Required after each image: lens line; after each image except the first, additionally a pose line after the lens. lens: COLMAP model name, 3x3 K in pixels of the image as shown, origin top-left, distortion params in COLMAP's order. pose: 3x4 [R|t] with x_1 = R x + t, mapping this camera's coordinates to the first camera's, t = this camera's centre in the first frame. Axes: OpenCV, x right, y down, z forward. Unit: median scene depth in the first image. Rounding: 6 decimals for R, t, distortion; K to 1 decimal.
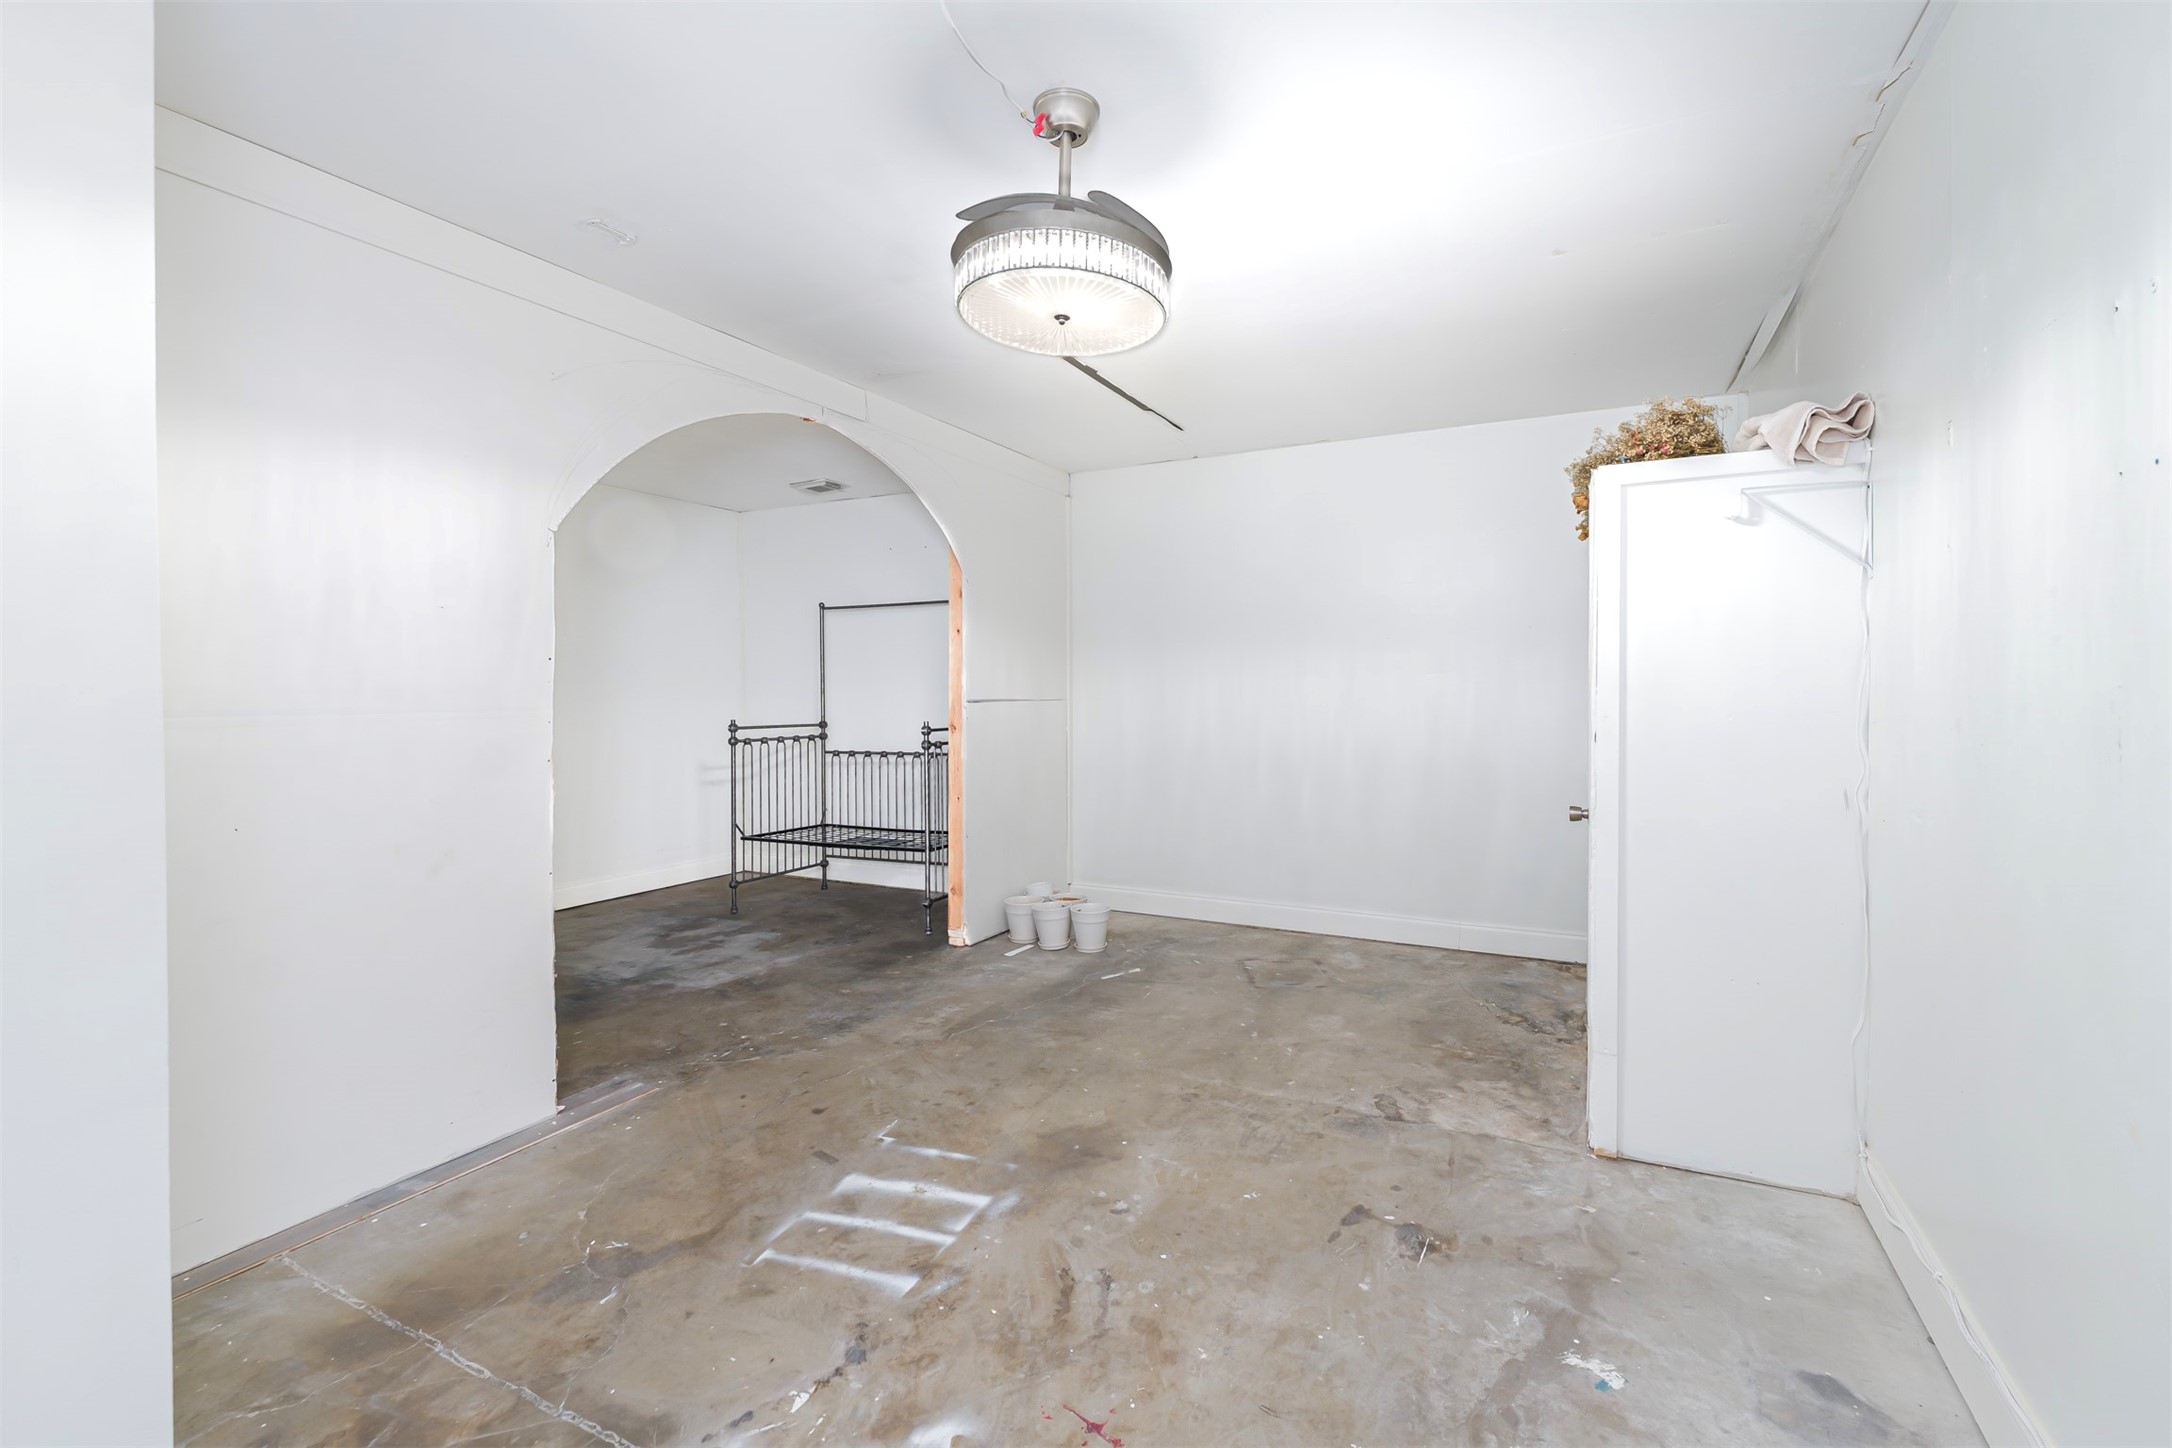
lens RADIAL K [[907.4, 0, 1104.3], [0, 907.4, 718.0], [0, 0, 1]] dist [0.003410, 0.000025]
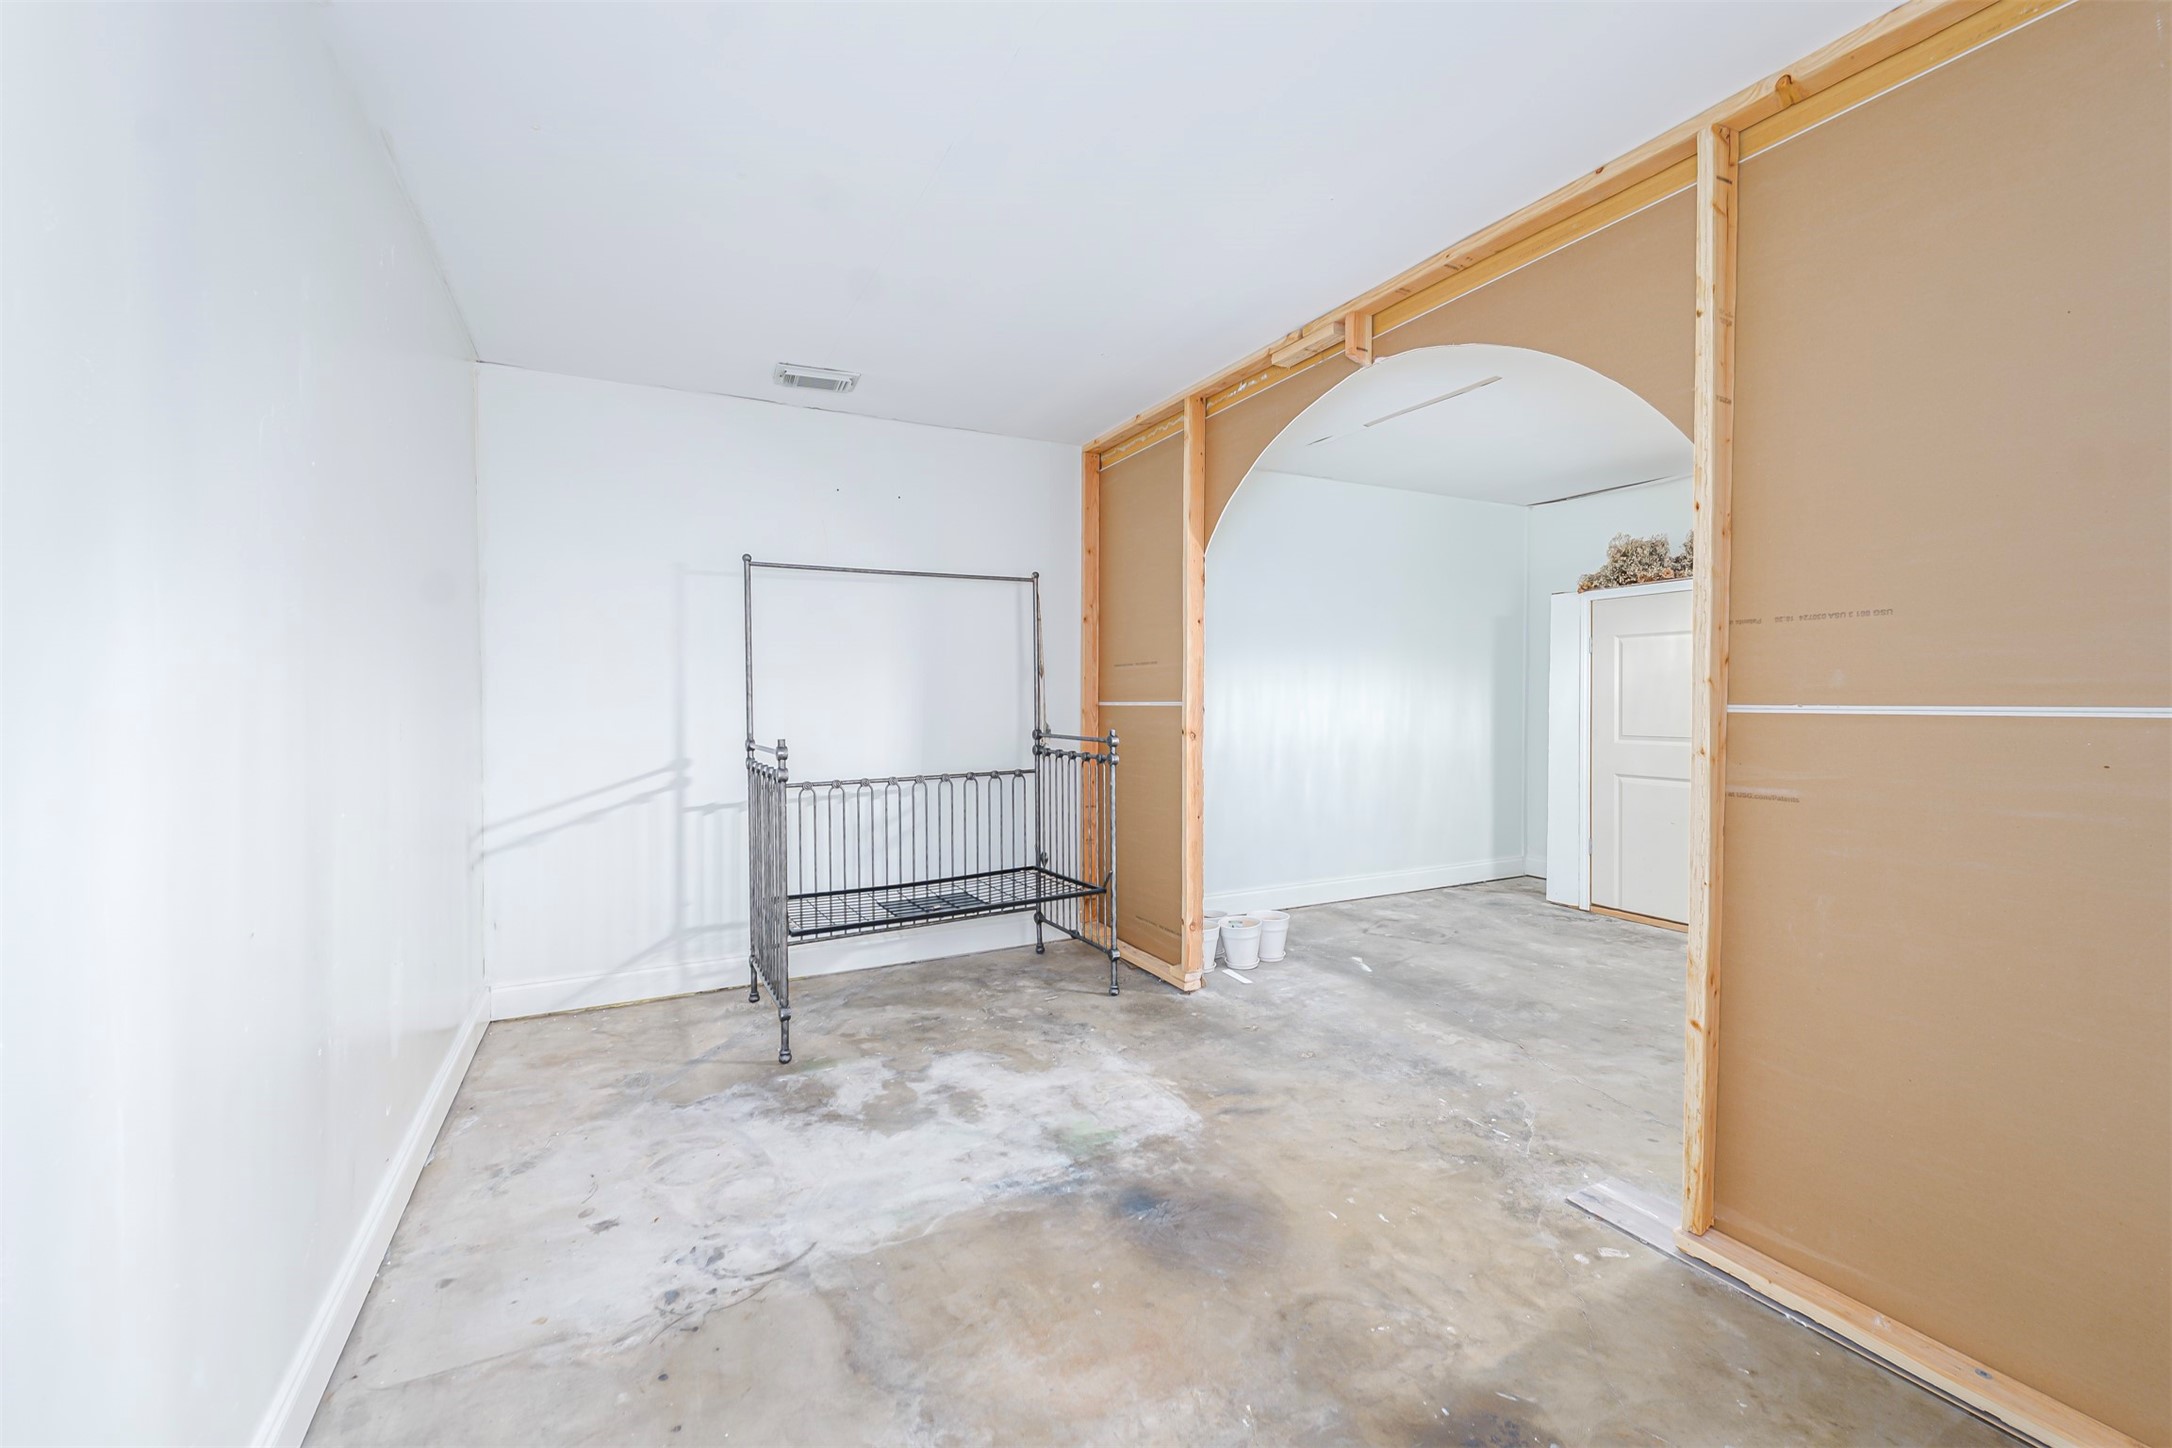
lens RADIAL K [[907.4, 0, 1069.8], [0, 907.4, 712.9], [0, 0, 1]] dist [0.003410, 0.000025]
pose [[0.595004, -0.006569, 0.803696, -1.651494], [0.022344, 0.999715, -0.008371, -0.009180], [-0.803412, 0.022939, 0.594981, 1.044357]]
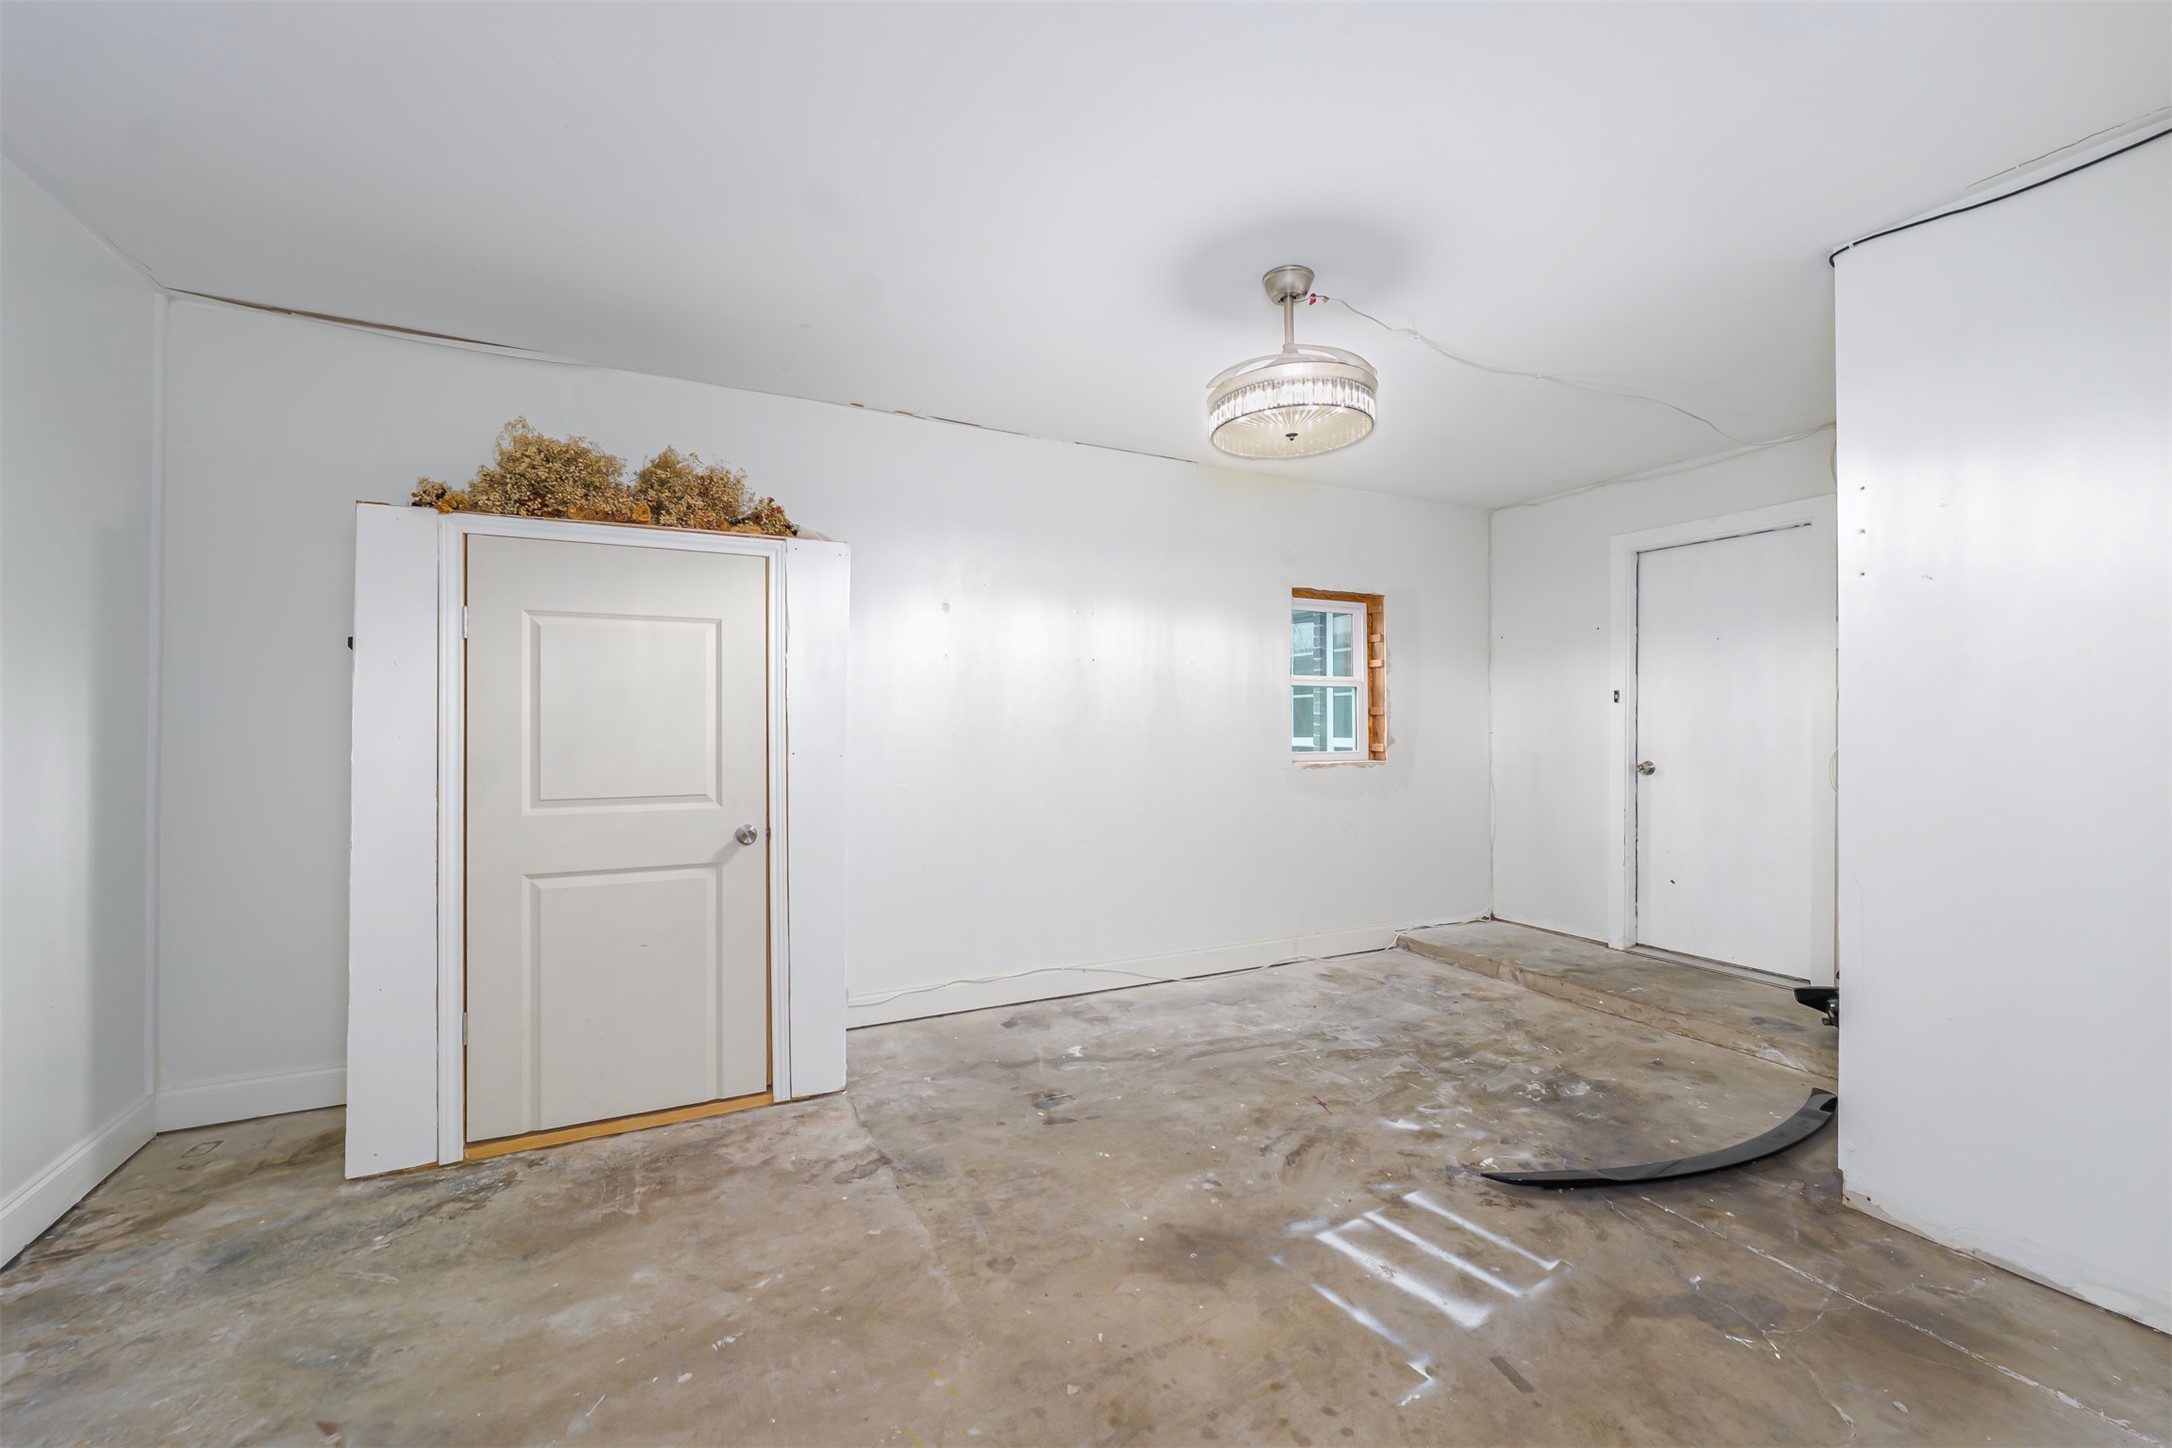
lens RADIAL K [[907.4, 0, 1068.6], [0, 907.4, 721.2], [0, 0, 1]] dist [0.003410, 0.000025]
pose [[-0.802762, 0.002172, 0.596296, -0.446984], [0.018290, 0.999613, 0.020982, -0.052529], [-0.596019, 0.027749, -0.802490, 1.736249]]
